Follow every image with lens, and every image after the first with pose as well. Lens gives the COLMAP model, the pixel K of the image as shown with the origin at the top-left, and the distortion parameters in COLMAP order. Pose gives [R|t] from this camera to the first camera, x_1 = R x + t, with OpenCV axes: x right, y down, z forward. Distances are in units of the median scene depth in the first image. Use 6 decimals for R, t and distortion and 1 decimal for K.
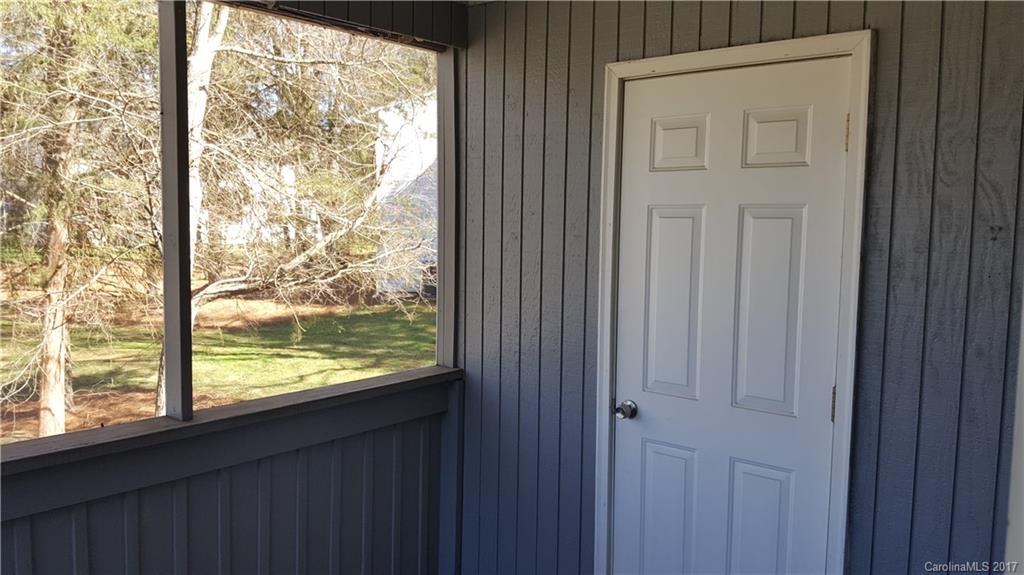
lens RADIAL K [[810.2, 0, 503.5], [0, 810.2, 317.5], [0, 0, 1]] dist [0.098807, -0.204315]
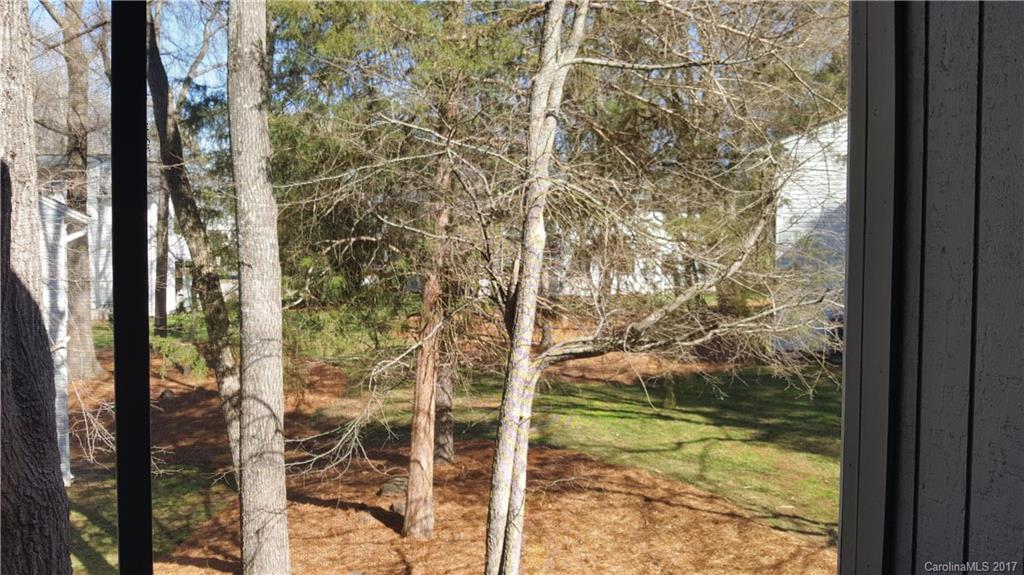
lens RADIAL K [[754.2, 0, 510.3], [0, 754.2, 297.6], [0, 0, 1]] dist [0.007520, 0.000217]
pose [[0.874793, 0.003909, -0.484481, -0.014024], [-0.043755, 0.996519, -0.070965, -0.019587], [0.482517, 0.083278, 0.871918, 0.186498]]
